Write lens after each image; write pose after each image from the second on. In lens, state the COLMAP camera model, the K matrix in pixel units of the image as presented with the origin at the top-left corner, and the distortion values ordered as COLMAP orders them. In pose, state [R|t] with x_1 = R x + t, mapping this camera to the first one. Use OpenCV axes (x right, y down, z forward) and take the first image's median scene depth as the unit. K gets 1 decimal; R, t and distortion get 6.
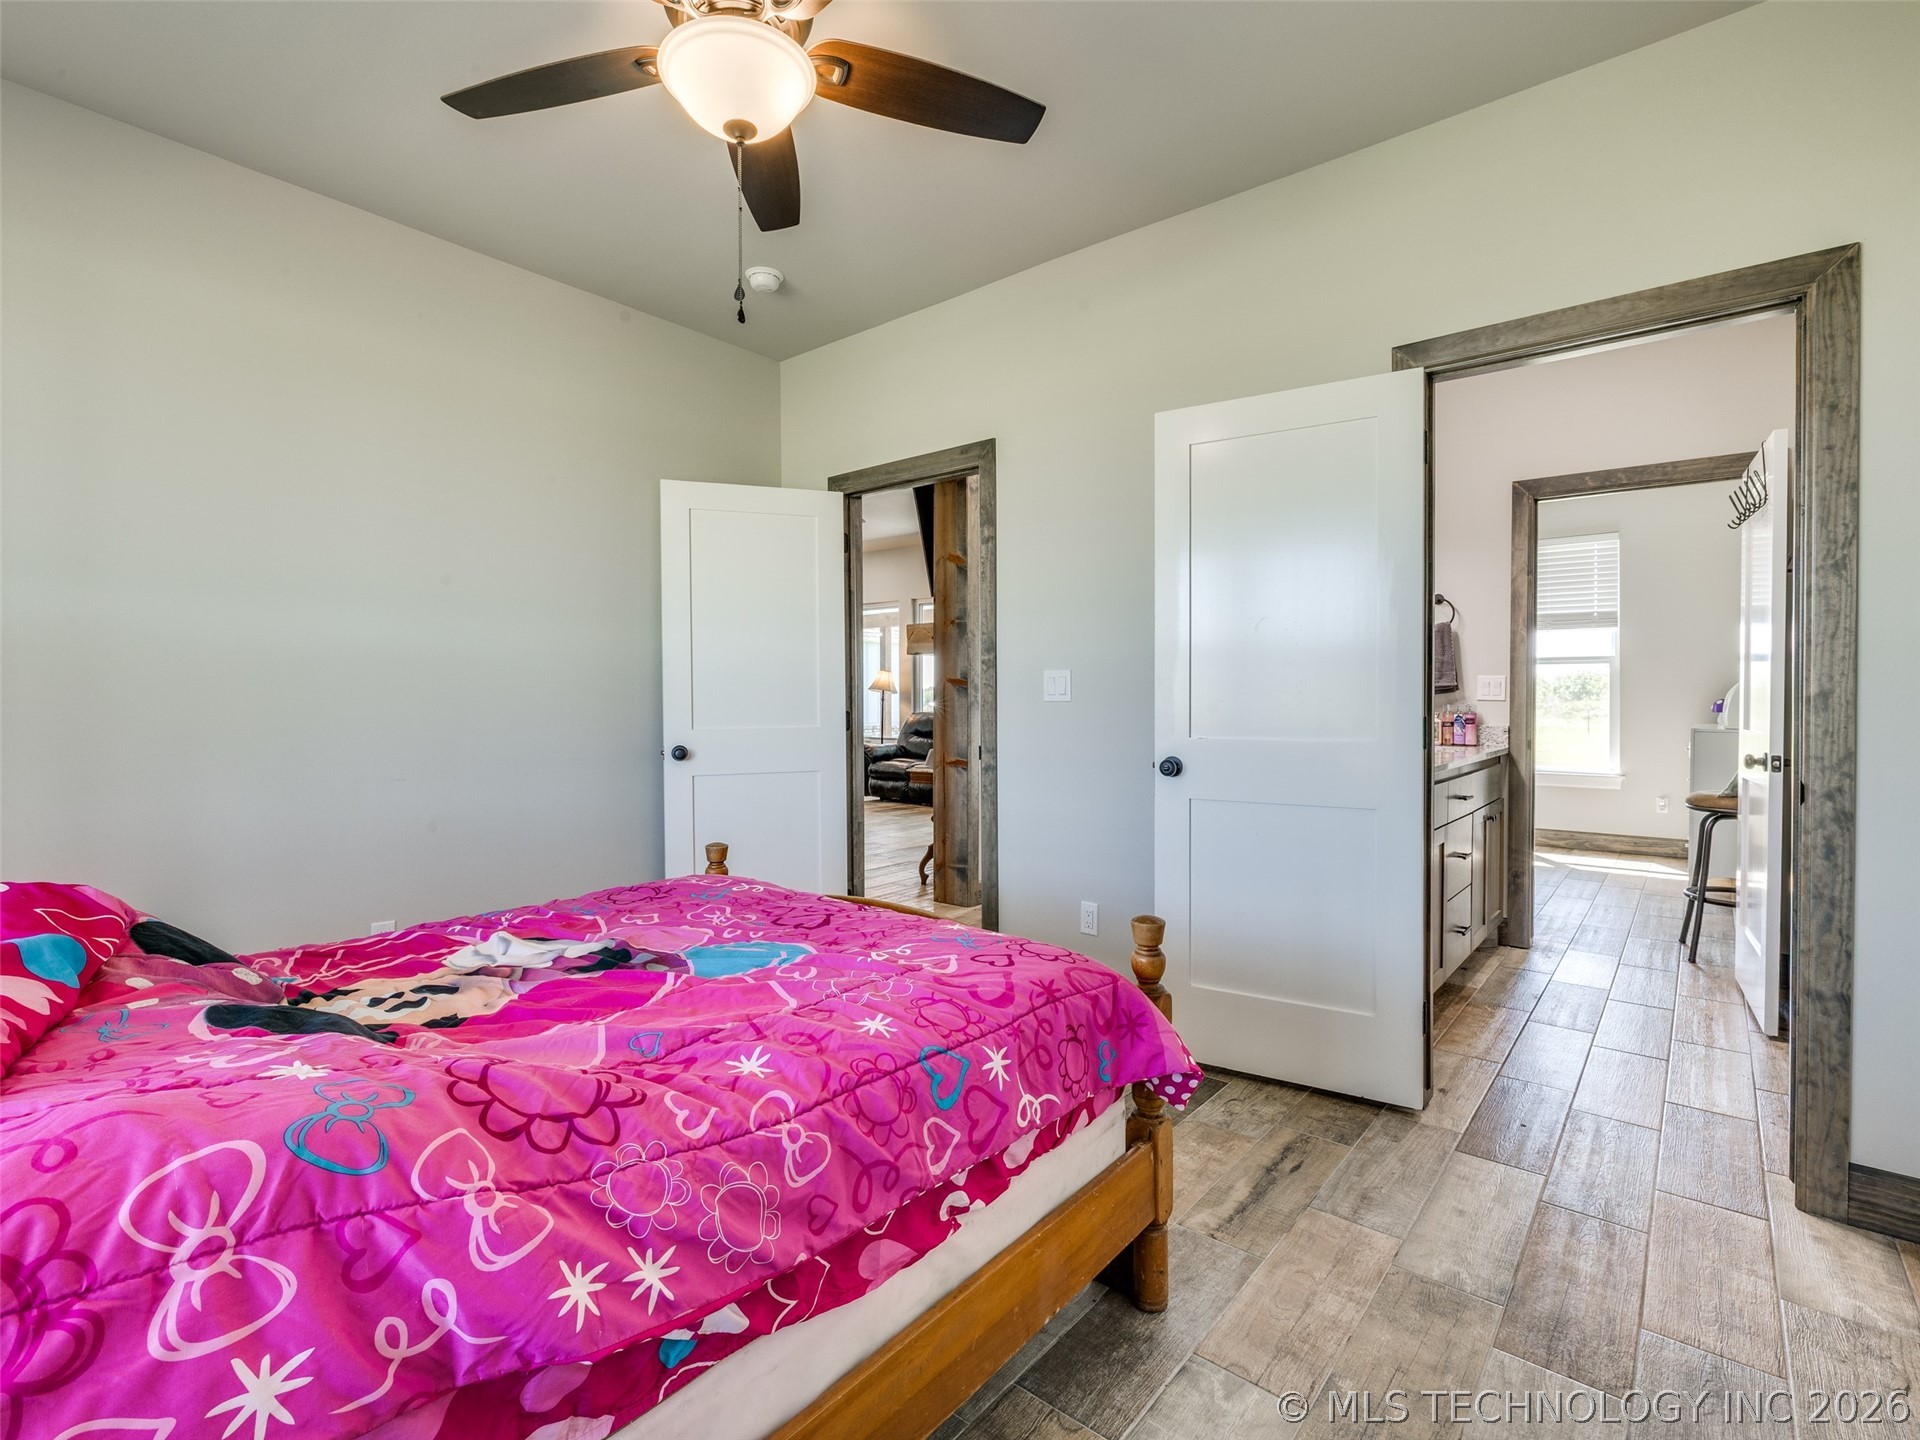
lens RADIAL K [[912.1, 0, 944.0], [0, 912.1, 708.7], [0, 0, 1]] dist [0.004356, 0.001350]
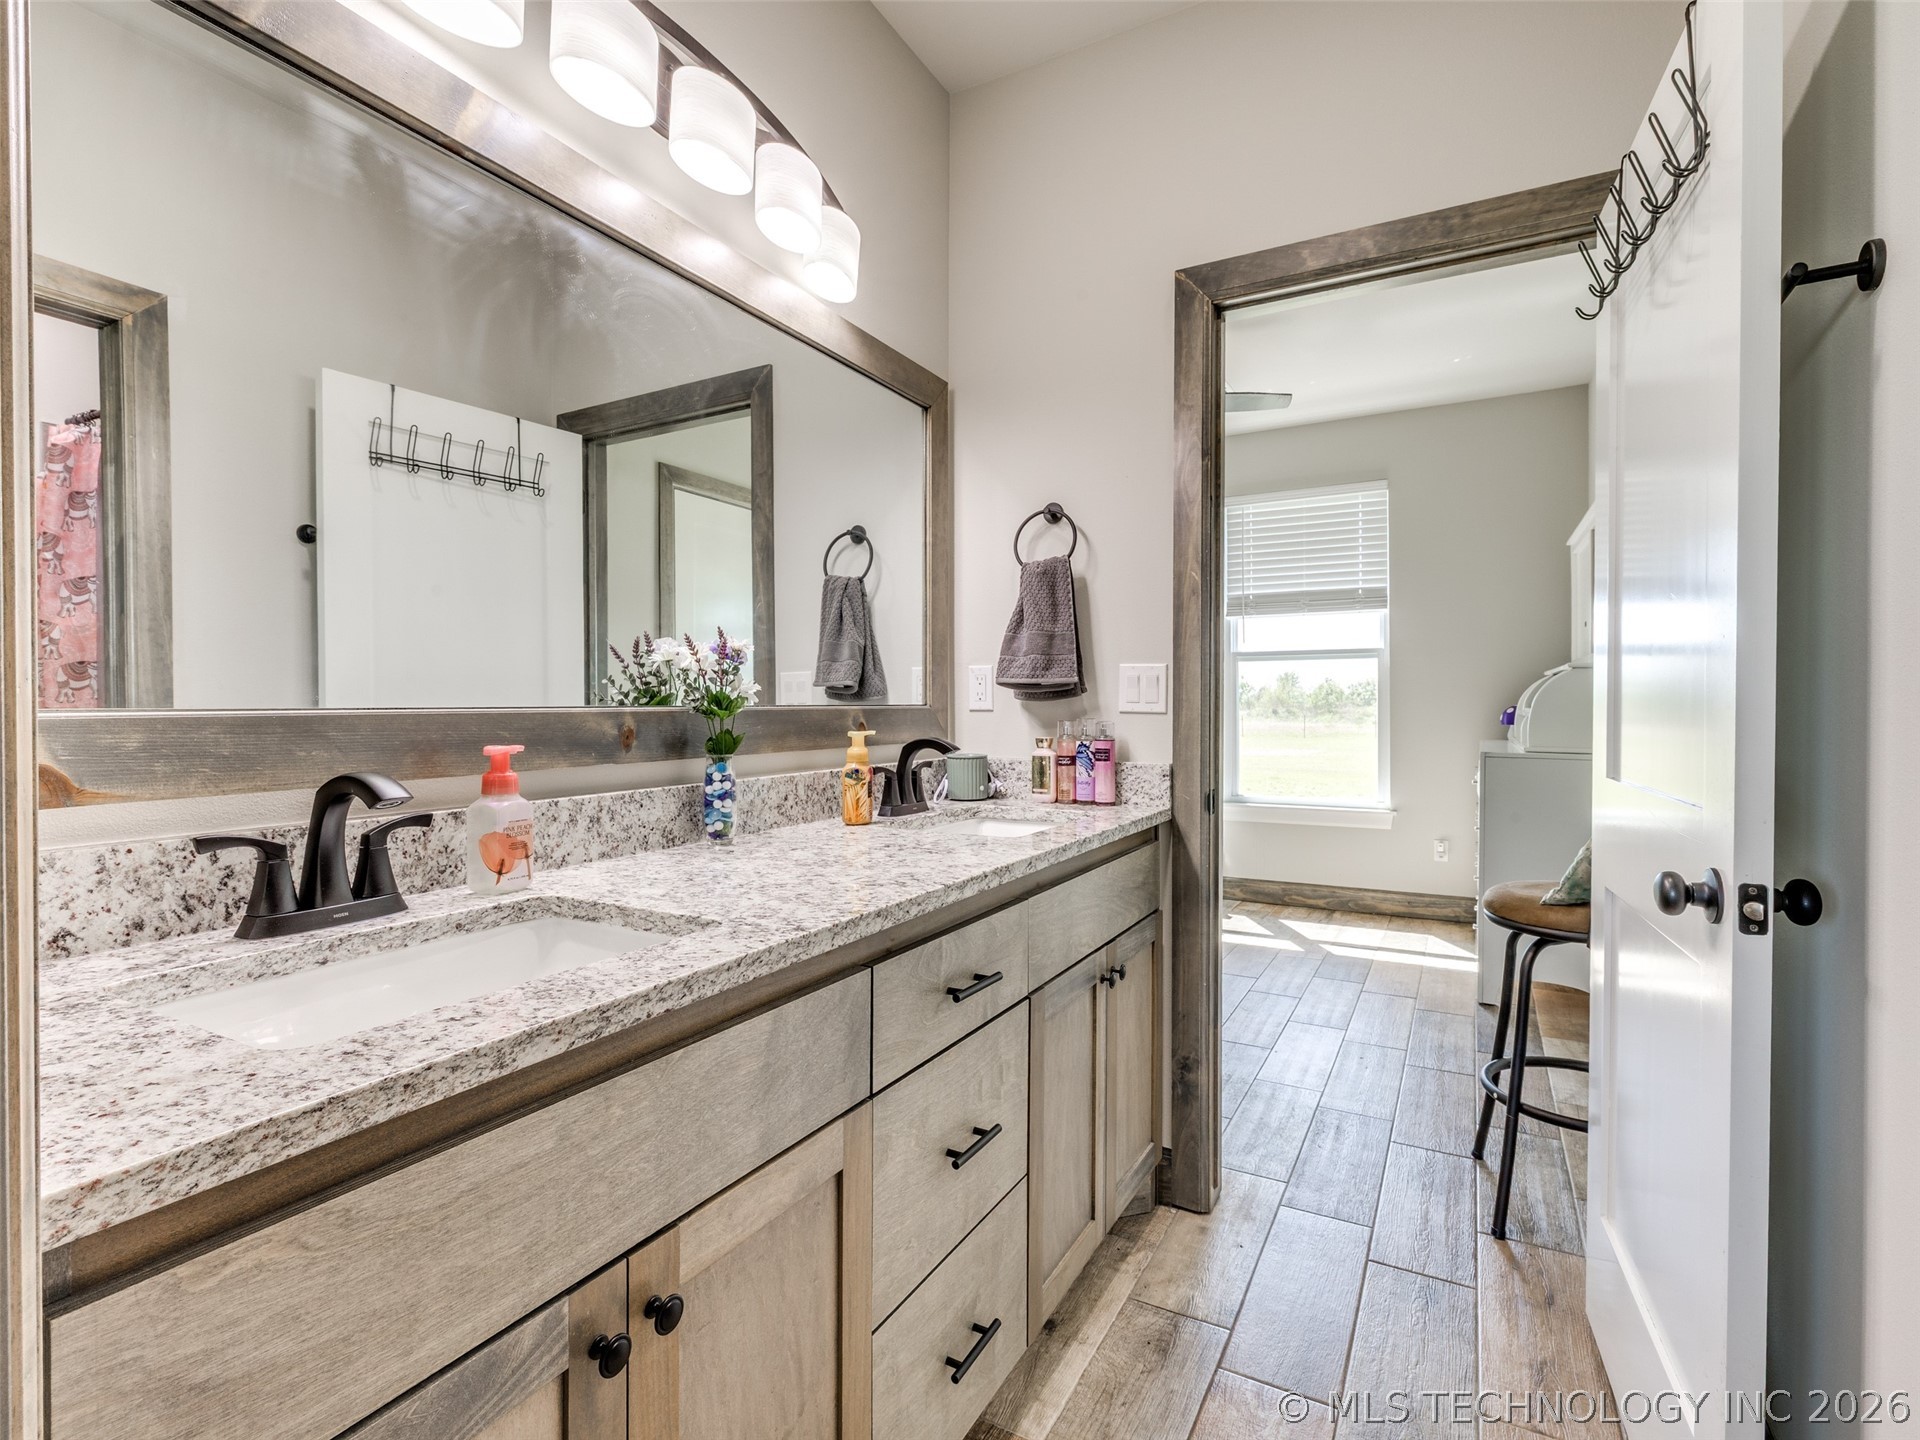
lens RADIAL K [[912.1, 0, 965.1], [0, 912.1, 717.5], [0, 0, 1]] dist [0.004356, 0.001350]
pose [[0.982510, -0.005198, 0.186138, 0.413972], [0.004843, 0.999985, 0.002363, -0.008316], [-0.186148, -0.001420, 0.982521, 0.531392]]
